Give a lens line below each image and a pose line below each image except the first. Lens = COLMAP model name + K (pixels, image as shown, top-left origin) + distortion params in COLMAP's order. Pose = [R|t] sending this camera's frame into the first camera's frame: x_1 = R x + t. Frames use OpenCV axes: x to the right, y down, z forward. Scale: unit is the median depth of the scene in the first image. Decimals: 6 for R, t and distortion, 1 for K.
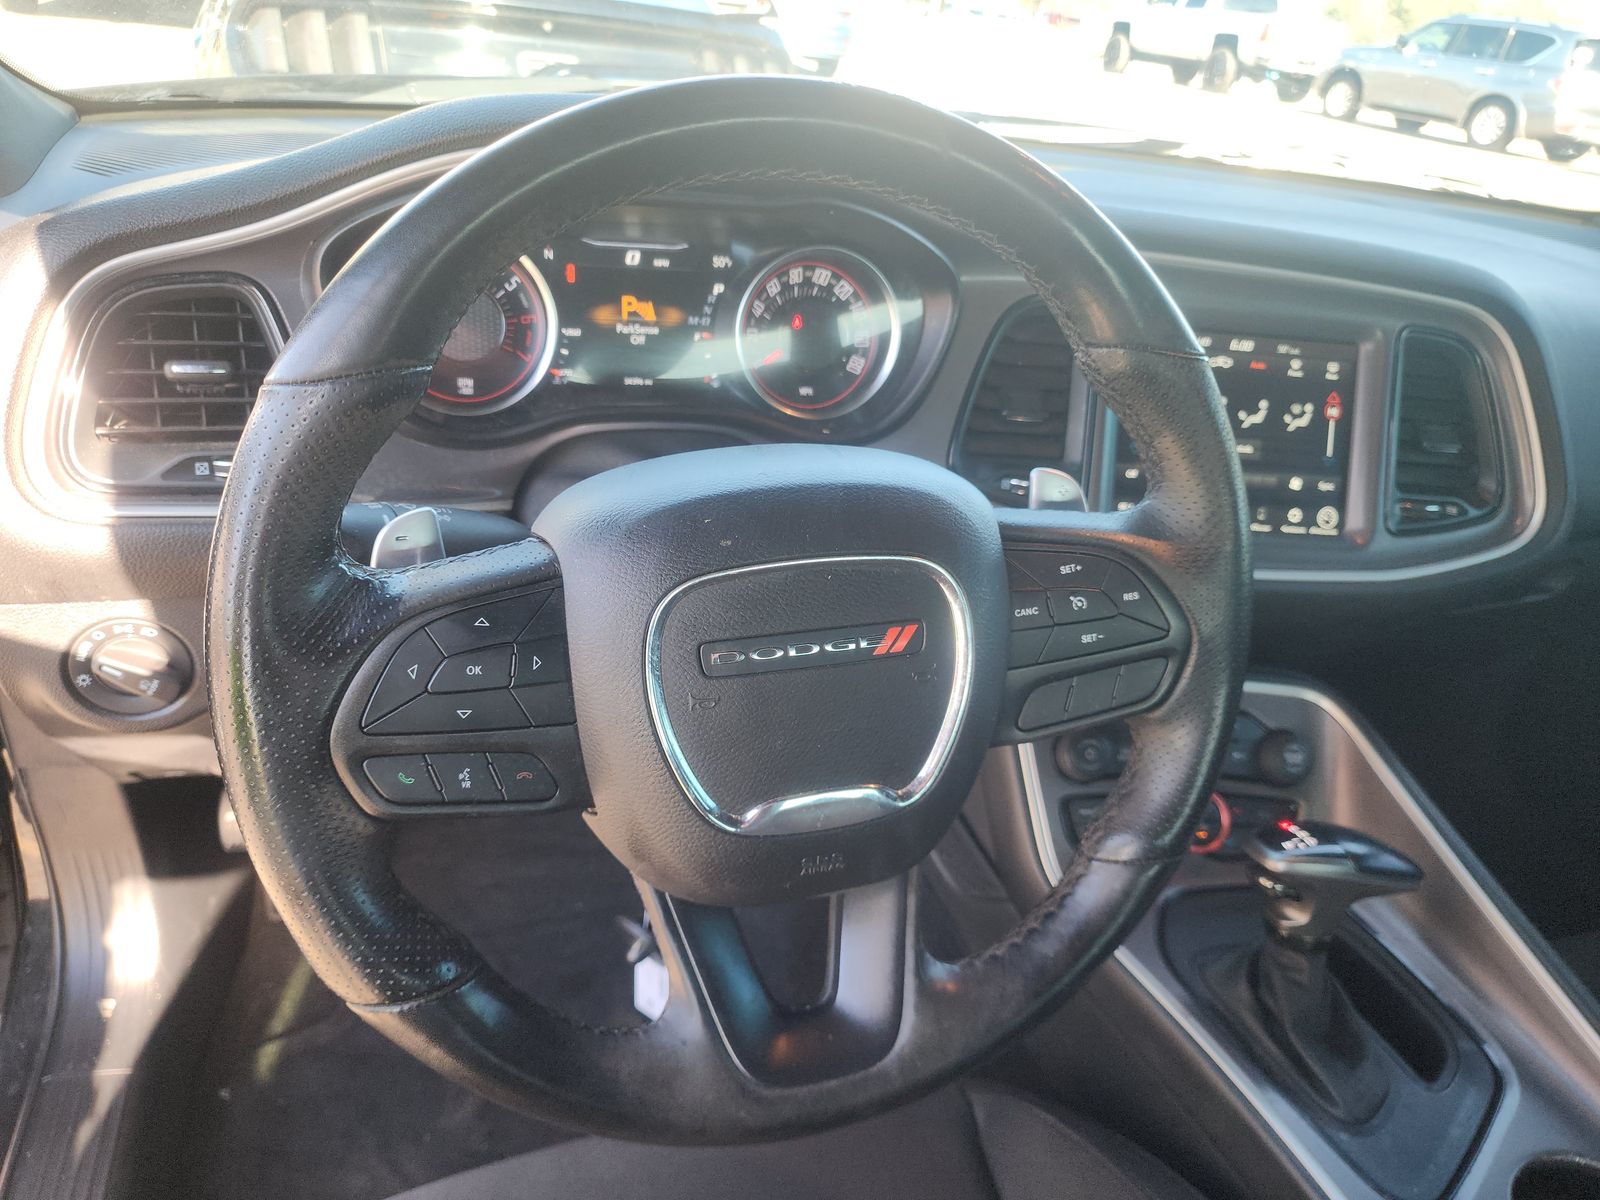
lens RADIAL K [[1078.2, 0, 794.9], [0, 1078.2, 602.7], [0, 0, 1]] dist [0.040821, -0.000728]
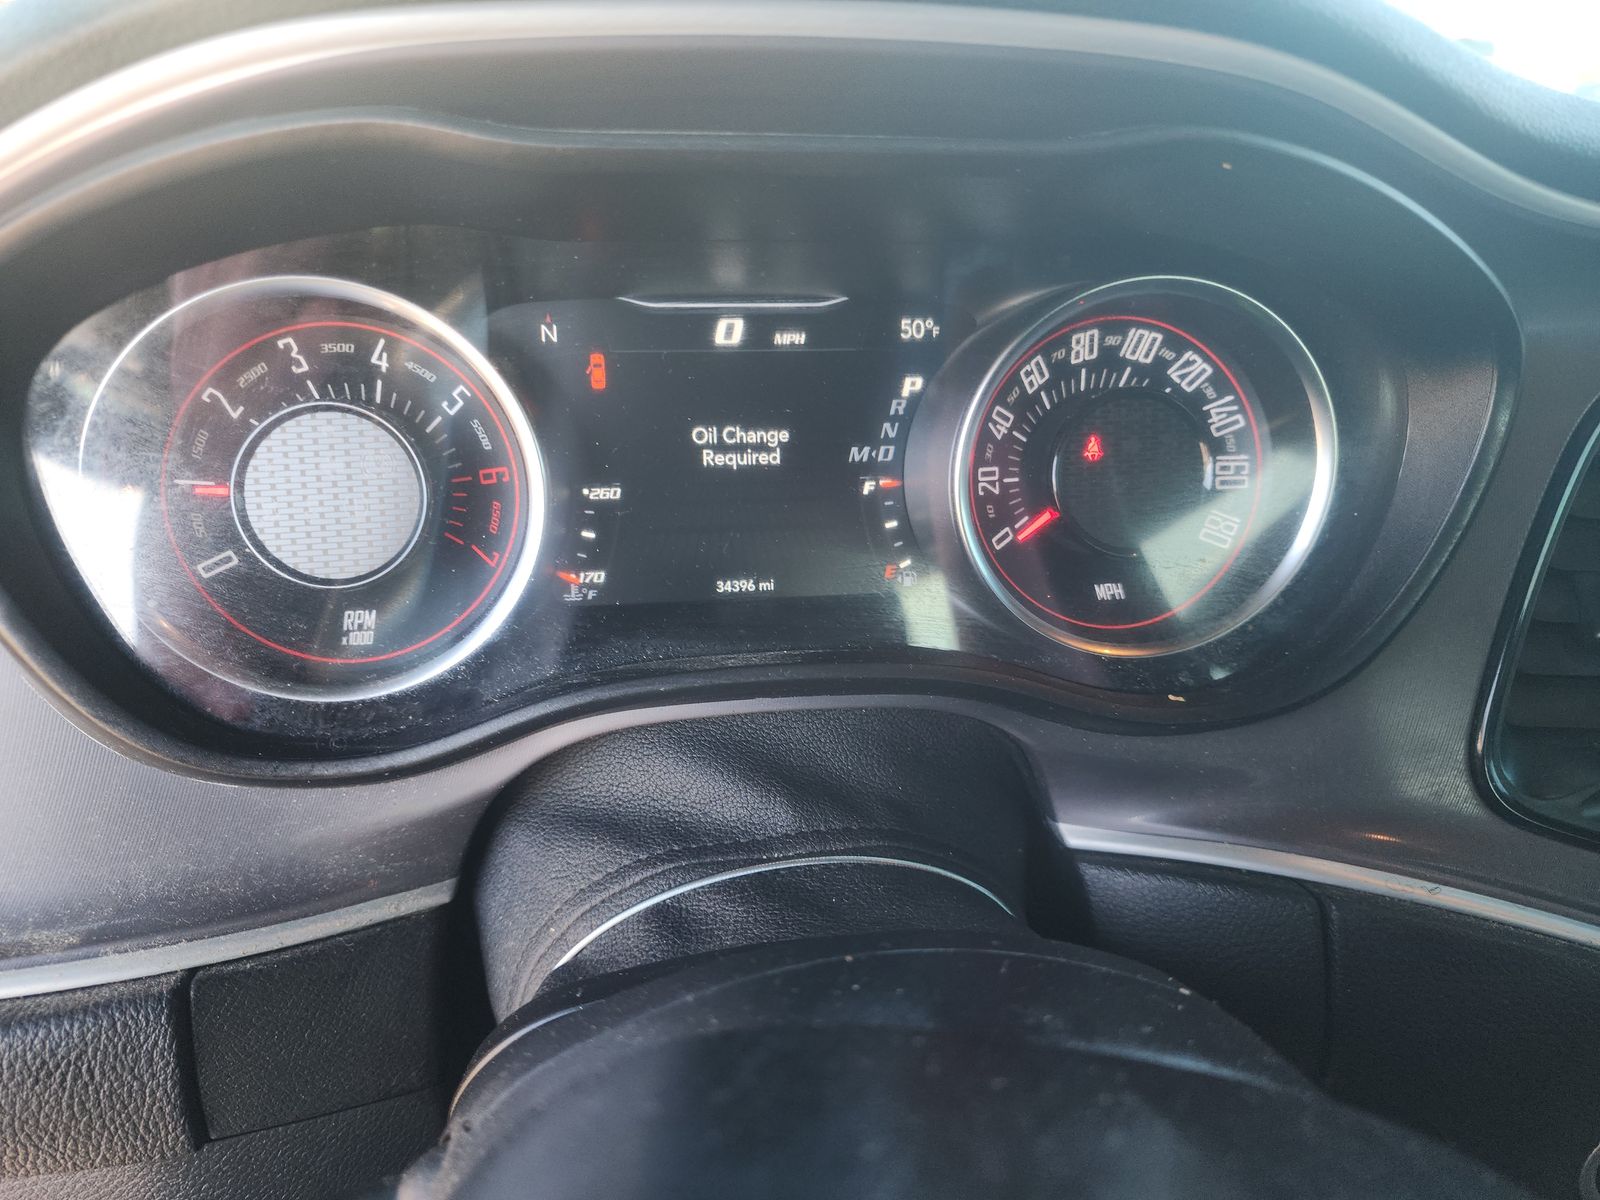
lens RADIAL K [[1078.2, 0, 803.0], [0, 1078.2, 598.1], [0, 0, 1]] dist [0.040821, -0.000728]
pose [[0.984467, -0.019855, -0.174445, -0.037796], [0.005408, 0.996543, -0.082906, -0.160890], [0.175488, 0.080675, 0.981170, 0.544767]]
